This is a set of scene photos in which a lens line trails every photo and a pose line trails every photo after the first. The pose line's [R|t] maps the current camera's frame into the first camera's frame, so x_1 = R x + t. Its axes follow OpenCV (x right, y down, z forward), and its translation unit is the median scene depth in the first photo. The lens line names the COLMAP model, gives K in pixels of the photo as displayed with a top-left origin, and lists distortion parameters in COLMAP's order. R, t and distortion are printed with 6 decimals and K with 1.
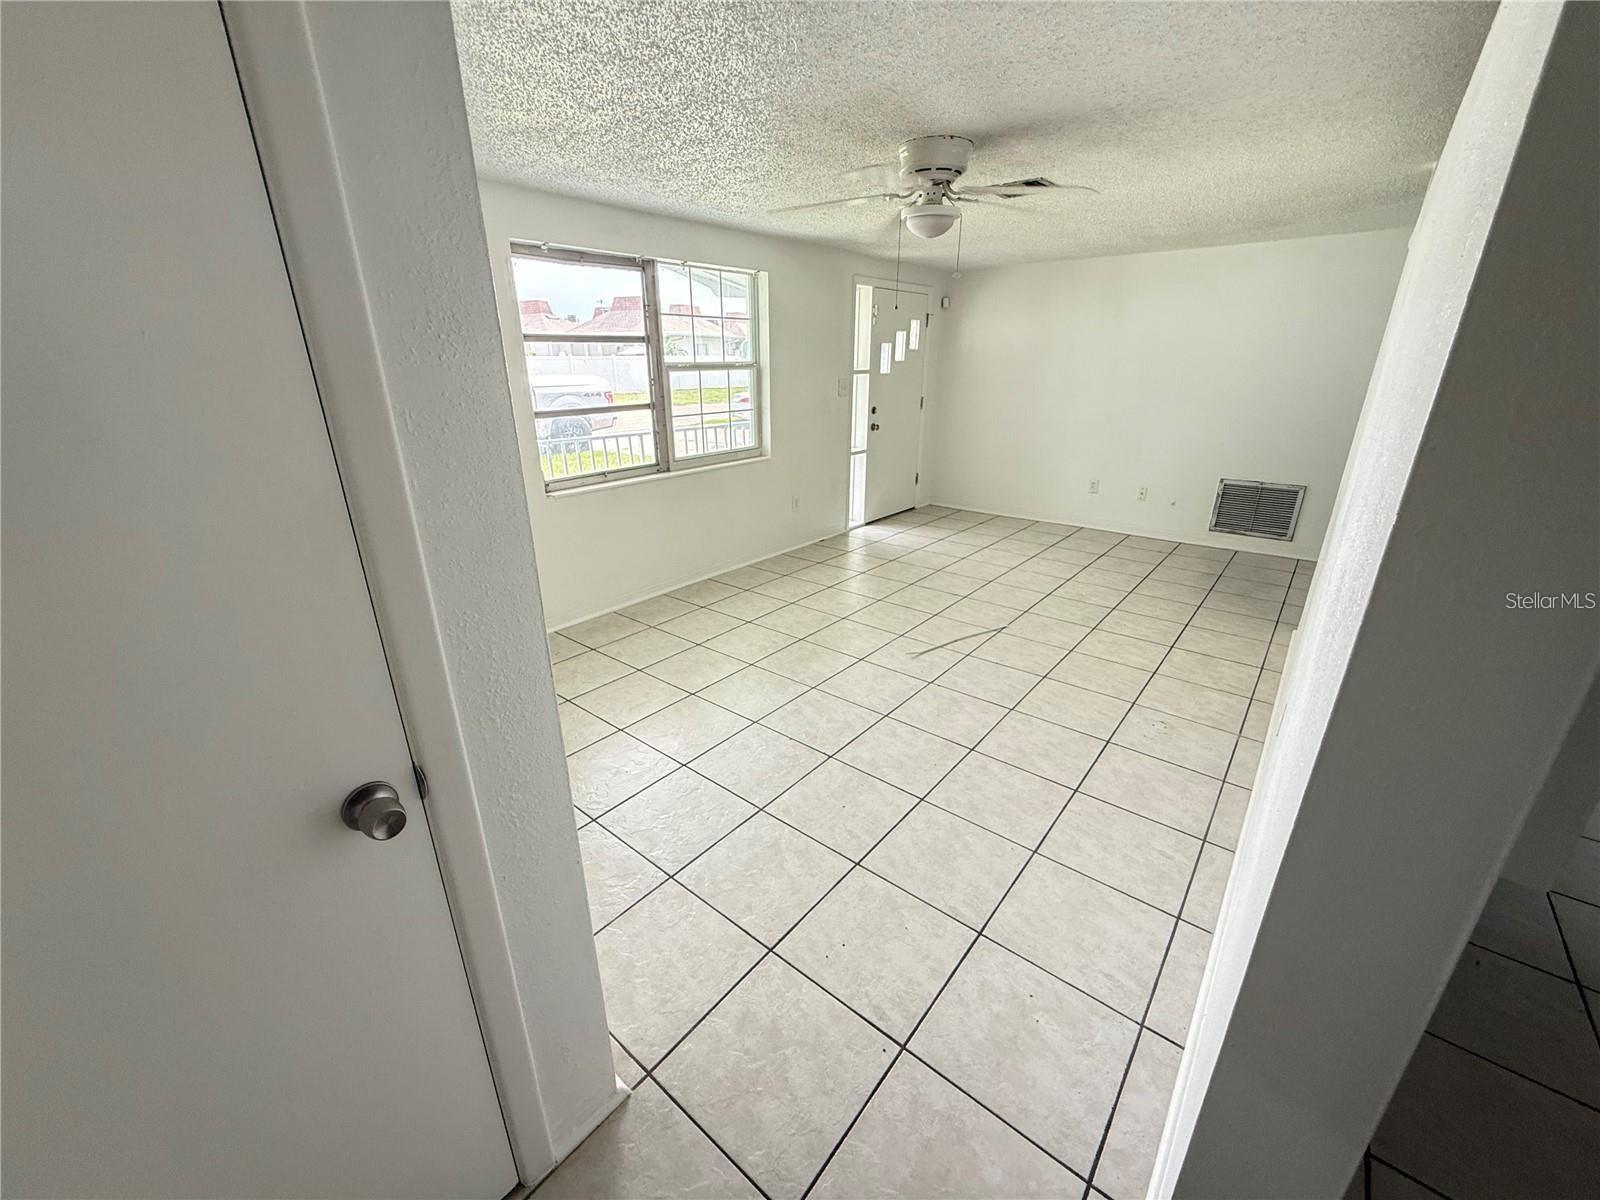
lens RADIAL K [[638.7, 0, 792.7], [0, 638.7, 599.1], [0, 0, 1]] dist [0.001200, -0.000021]
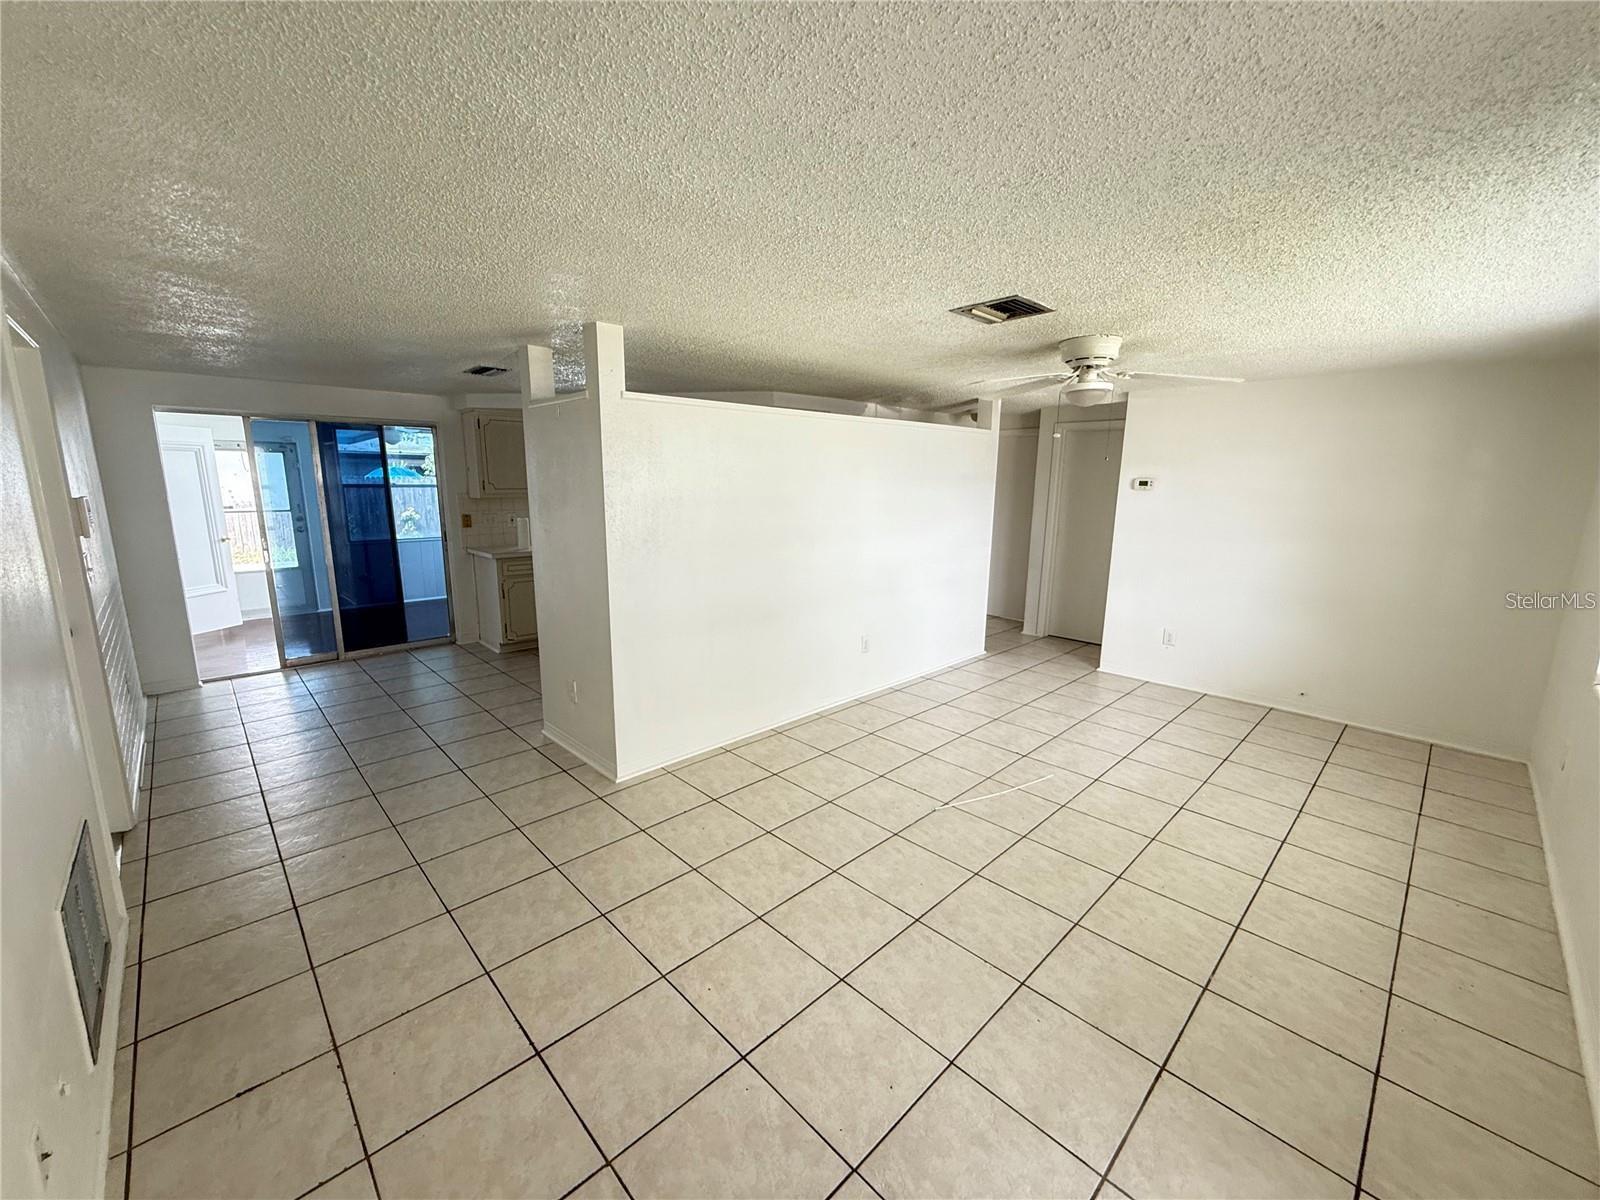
lens RADIAL K [[638.7, 0, 792.7], [0, 638.7, 599.1], [0, 0, 1]] dist [0.001200, -0.000021]
pose [[-0.993656, -0.028404, 0.108816, 0.436818], [0.032412, 0.854195, 0.518942, -0.622819], [-0.107690, 0.519177, -0.847855, 1.582582]]
